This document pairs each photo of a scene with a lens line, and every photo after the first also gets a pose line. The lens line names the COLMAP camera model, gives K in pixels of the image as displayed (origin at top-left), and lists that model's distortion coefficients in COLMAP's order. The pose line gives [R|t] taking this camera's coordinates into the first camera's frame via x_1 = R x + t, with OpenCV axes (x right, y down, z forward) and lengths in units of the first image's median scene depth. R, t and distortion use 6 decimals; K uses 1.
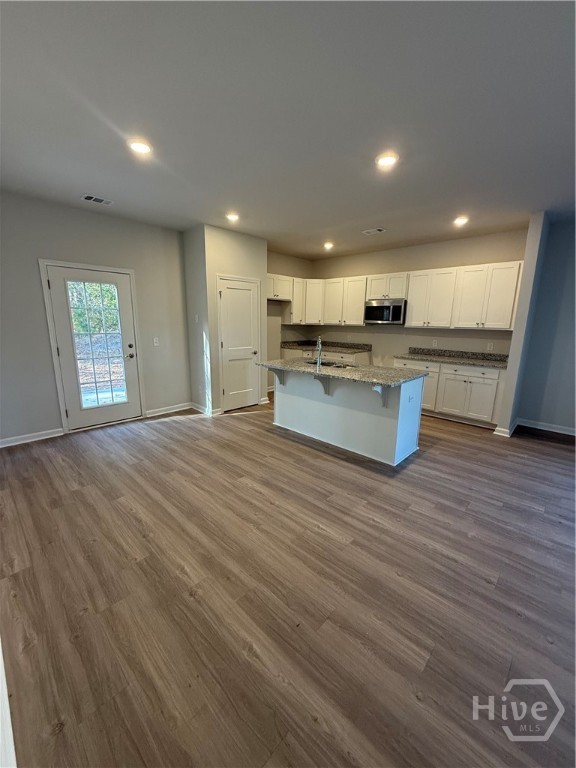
lens RADIAL K [[309.4, 0, 287.3], [0, 309.4, 384.0], [0, 0, 1]] dist [-0.001852, -0.001304]
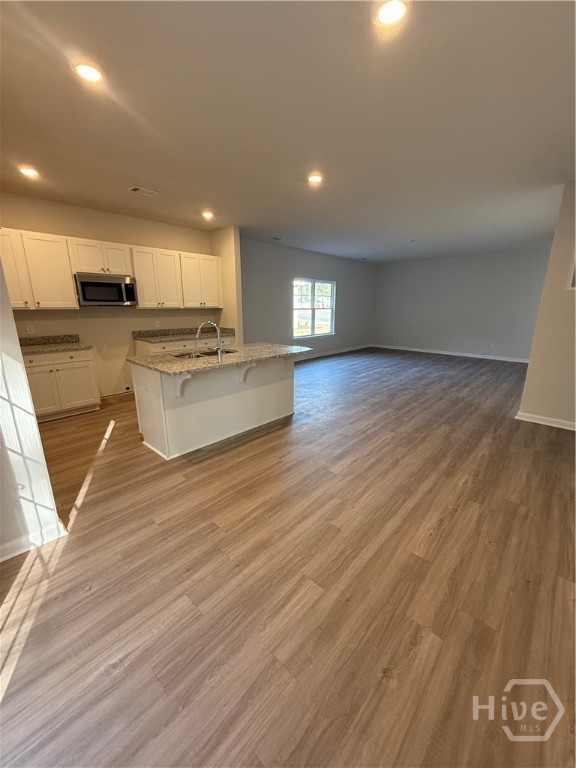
lens RADIAL K [[309.4, 0, 292.2], [0, 309.4, 381.7], [0, 0, 1]] dist [-0.001852, -0.001304]
pose [[-0.034603, -0.256705, 0.965870, -0.740010], [0.200610, 0.944994, 0.258344, -0.167975], [-0.979060, 0.202703, 0.018798, 0.788046]]
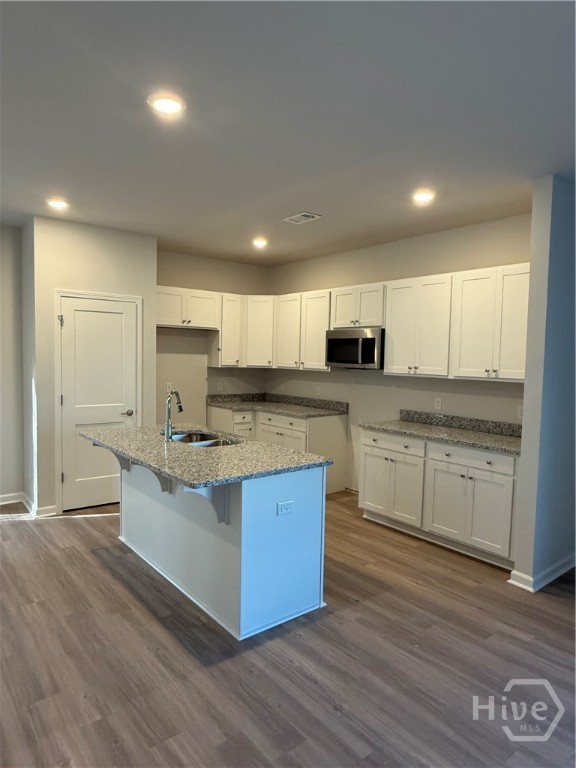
lens RADIAL K [[495.5, 0, 294.0], [0, 495.5, 382.5], [0, 0, 1]] dist [-0.017447, 0.003680]
pose [[0.992350, 0.014874, -0.122553, 0.437372], [-0.033521, 0.987884, -0.151532, -0.032723], [0.118815, 0.154481, 0.980826, 0.109885]]
